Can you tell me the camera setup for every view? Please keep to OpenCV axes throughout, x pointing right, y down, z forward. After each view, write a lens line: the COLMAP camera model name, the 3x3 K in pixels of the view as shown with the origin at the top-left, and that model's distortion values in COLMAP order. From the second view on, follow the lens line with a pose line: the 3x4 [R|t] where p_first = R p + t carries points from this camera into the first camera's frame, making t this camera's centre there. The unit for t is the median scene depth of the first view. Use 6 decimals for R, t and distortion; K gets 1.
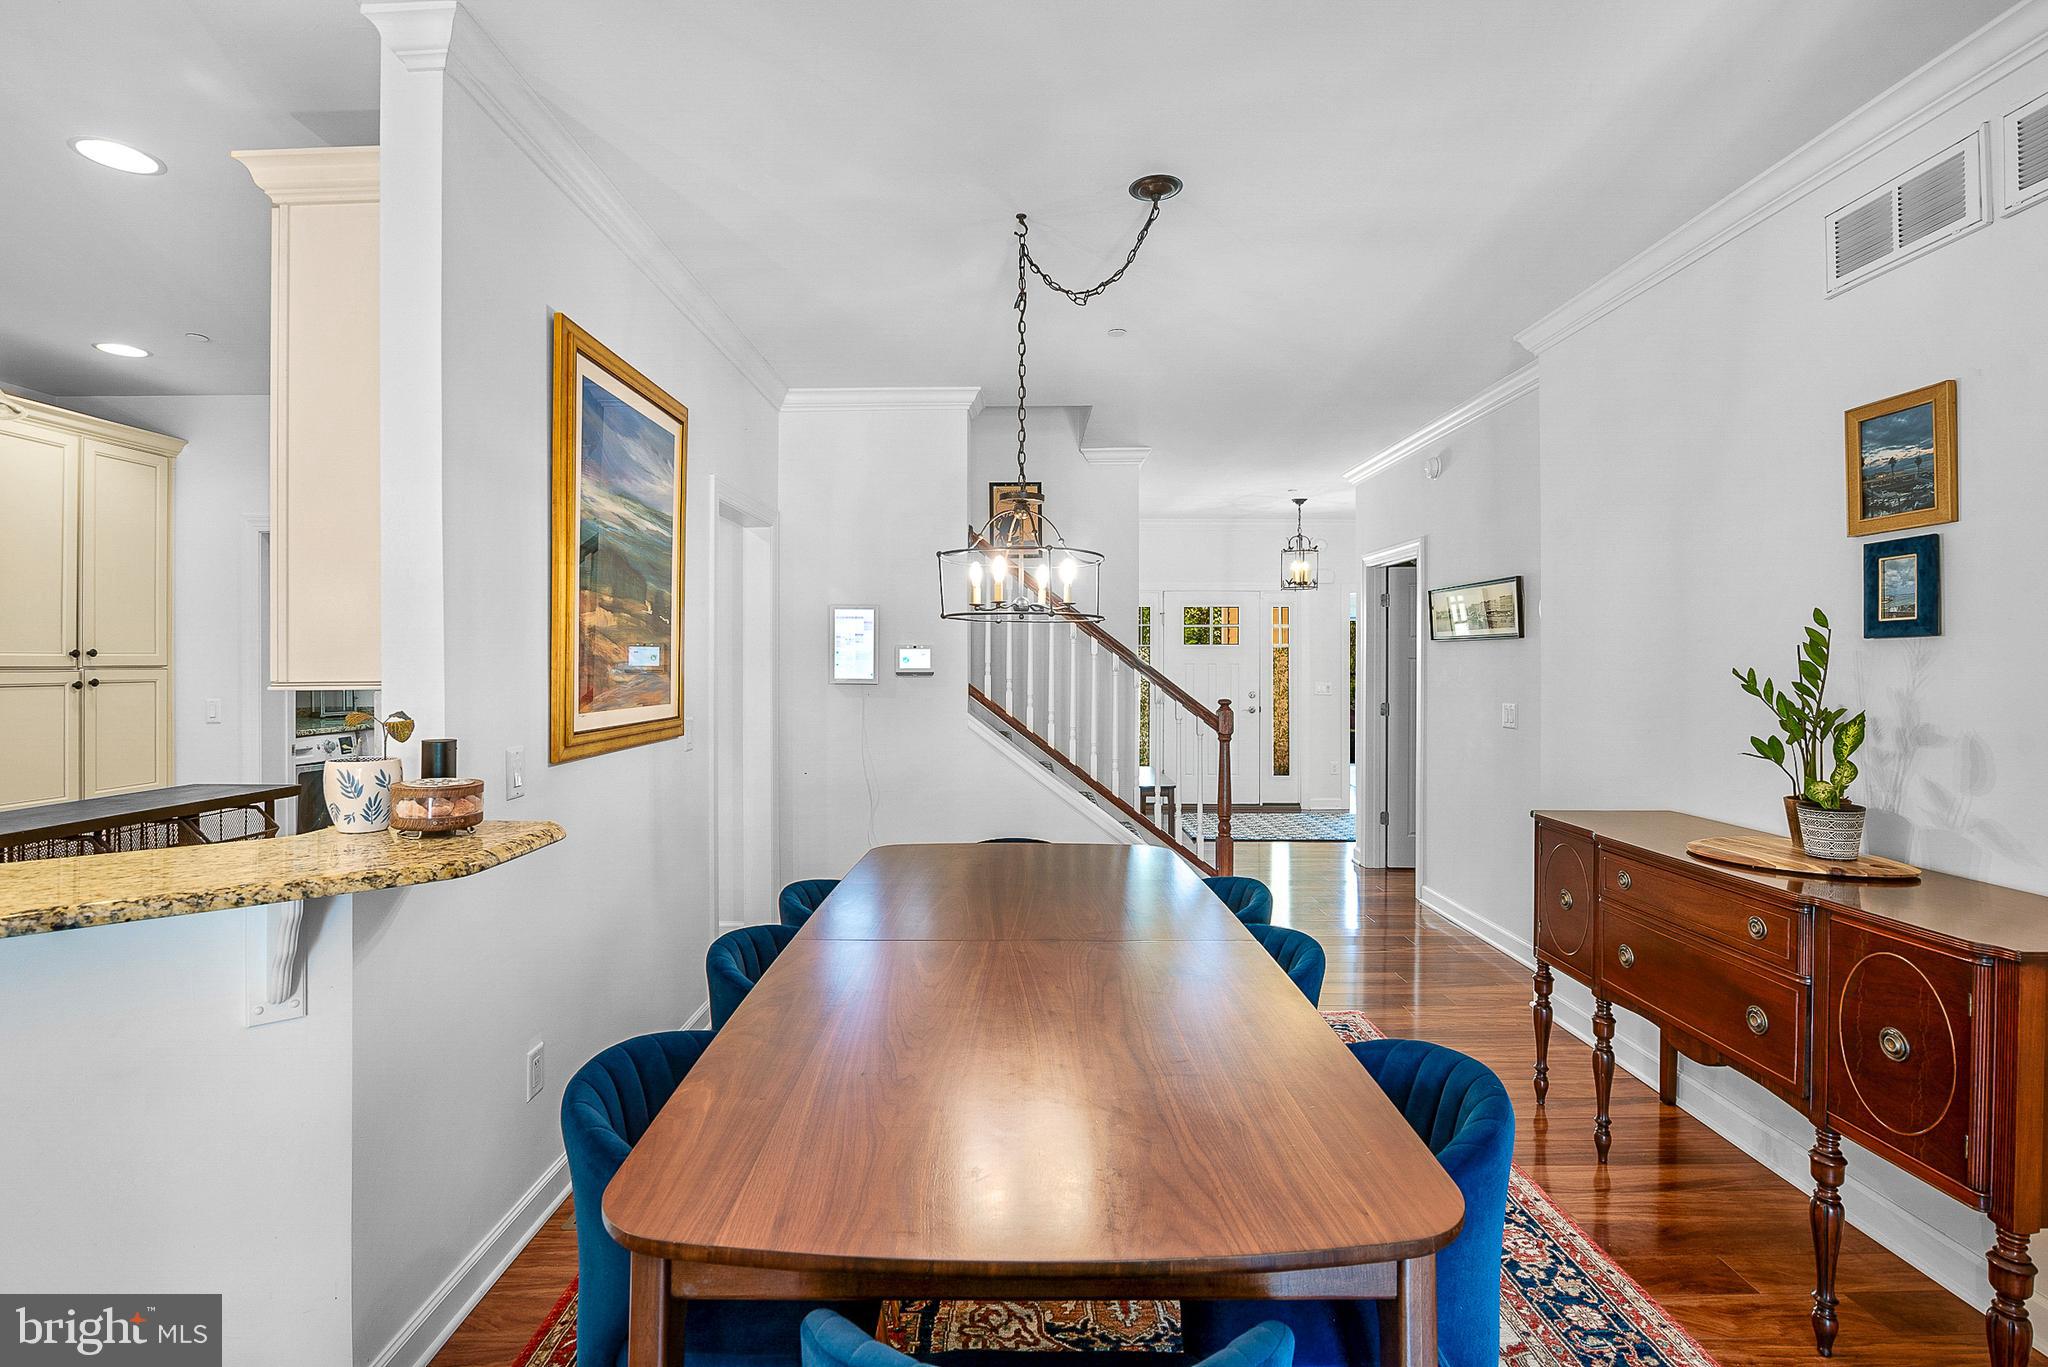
lens RADIAL K [[949.6, 0, 1023.7], [0, 949.6, 661.8], [0, 0, 1]] dist [-0.022376, 0.001843]
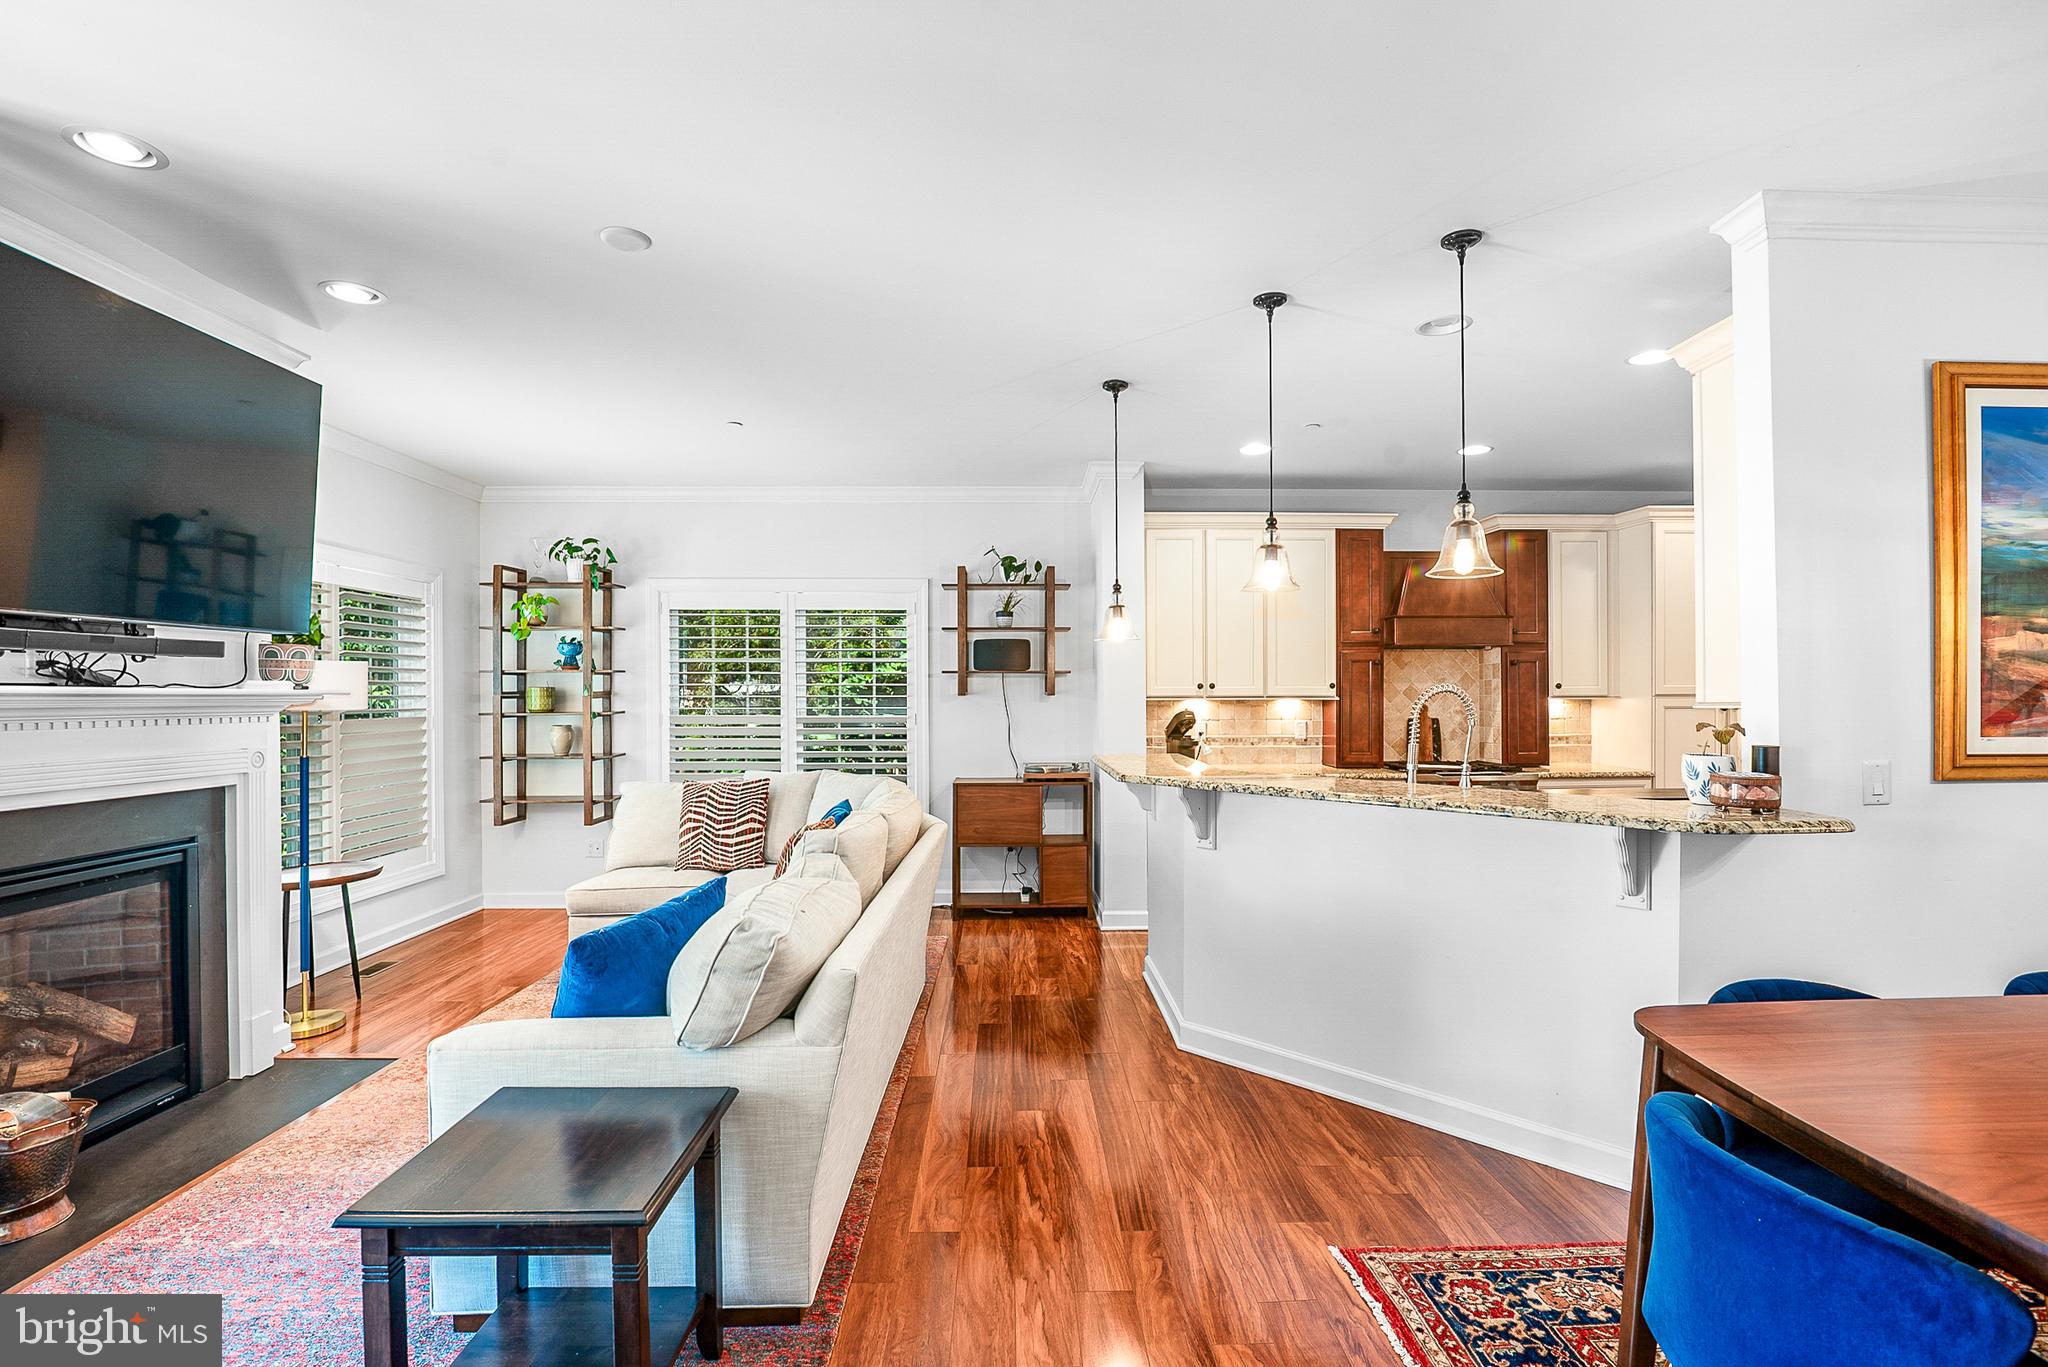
lens RADIAL K [[949.6, 0, 1027.4], [0, 949.6, 699.1], [0, 0, 1]] dist [-0.022376, 0.001843]
pose [[0.023080, 0.002894, -0.999729, 0.583913], [0.003426, 0.999990, 0.002973, 0.008117], [0.999728, -0.003494, 0.023070, -0.066773]]
